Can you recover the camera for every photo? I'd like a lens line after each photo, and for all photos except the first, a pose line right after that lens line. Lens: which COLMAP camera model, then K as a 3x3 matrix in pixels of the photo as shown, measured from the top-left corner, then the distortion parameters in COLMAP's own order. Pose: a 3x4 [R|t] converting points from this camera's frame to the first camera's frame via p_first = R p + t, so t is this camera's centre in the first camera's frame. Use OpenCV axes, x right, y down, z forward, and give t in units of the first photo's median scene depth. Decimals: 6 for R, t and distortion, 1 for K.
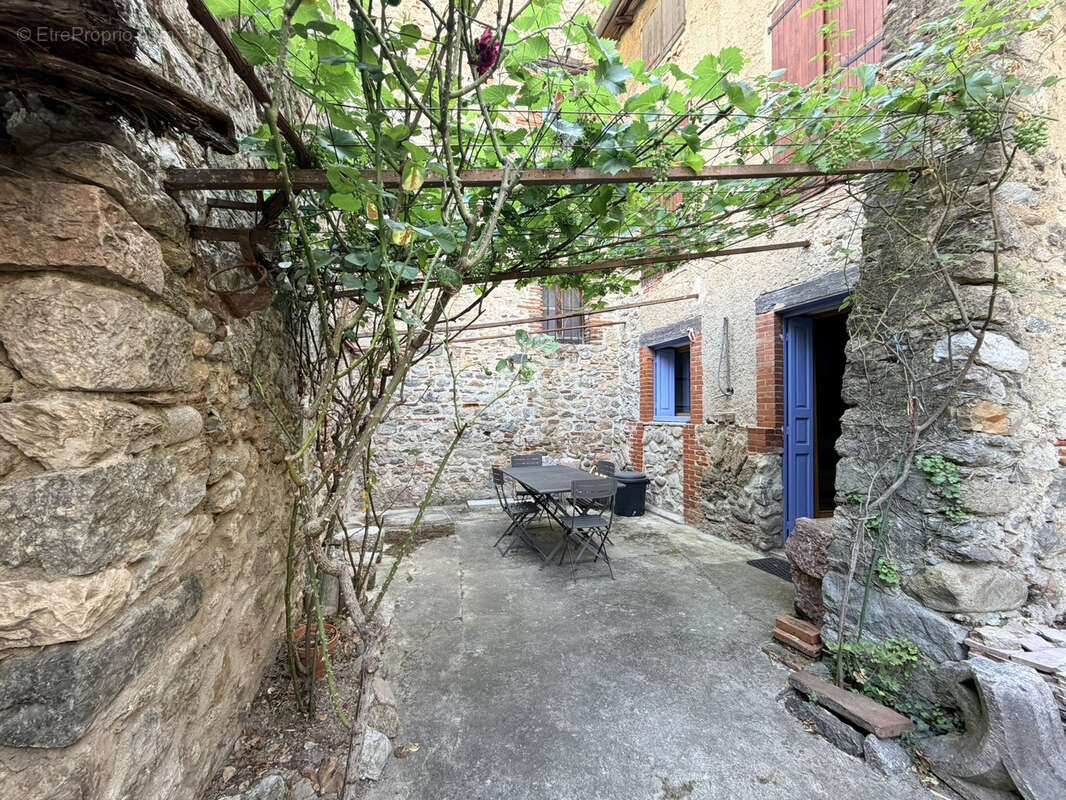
lens RADIAL K [[424.9, 0, 531.0], [0, 424.9, 398.6], [0, 0, 1]] dist [-0.001468, -0.000149]
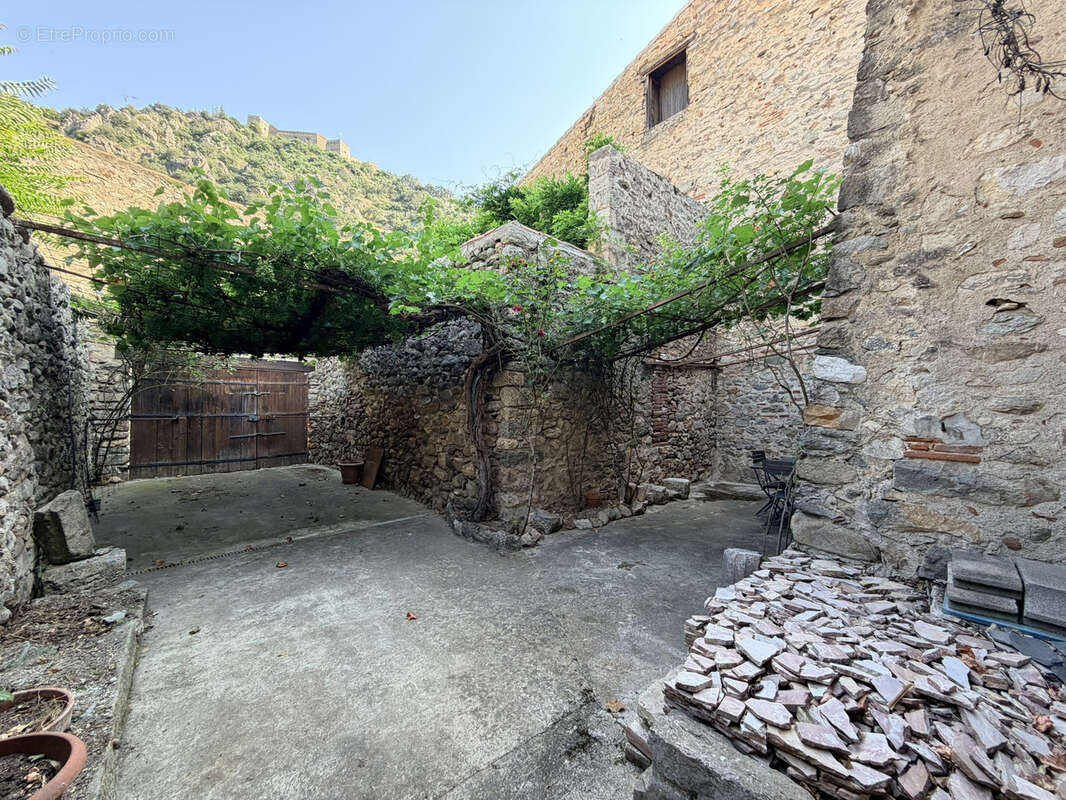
lens RADIAL K [[424.9, 0, 531.0], [0, 424.9, 398.6], [0, 0, 1]] dist [-0.001468, -0.000149]
pose [[0.405453, -0.020155, -0.913894, 0.612562], [0.025870, 0.999609, -0.010568, -0.007704], [0.913750, -0.019358, 0.405816, -0.147436]]
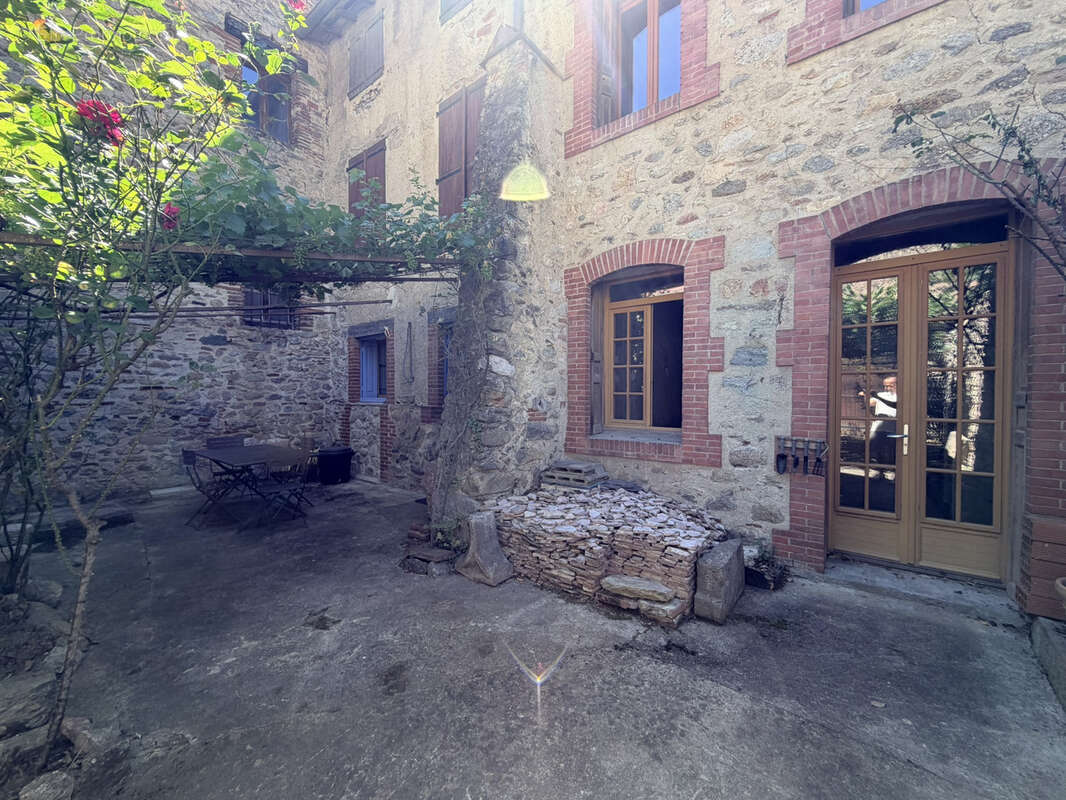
lens RADIAL K [[424.9, 0, 531.0], [0, 424.9, 398.6], [0, 0, 1]] dist [-0.001468, -0.000149]
pose [[0.828899, -0.012244, 0.559264, 0.026552], [-0.014605, 0.998946, 0.043517, -0.014329], [-0.559207, -0.044239, 0.827847, -0.237074]]
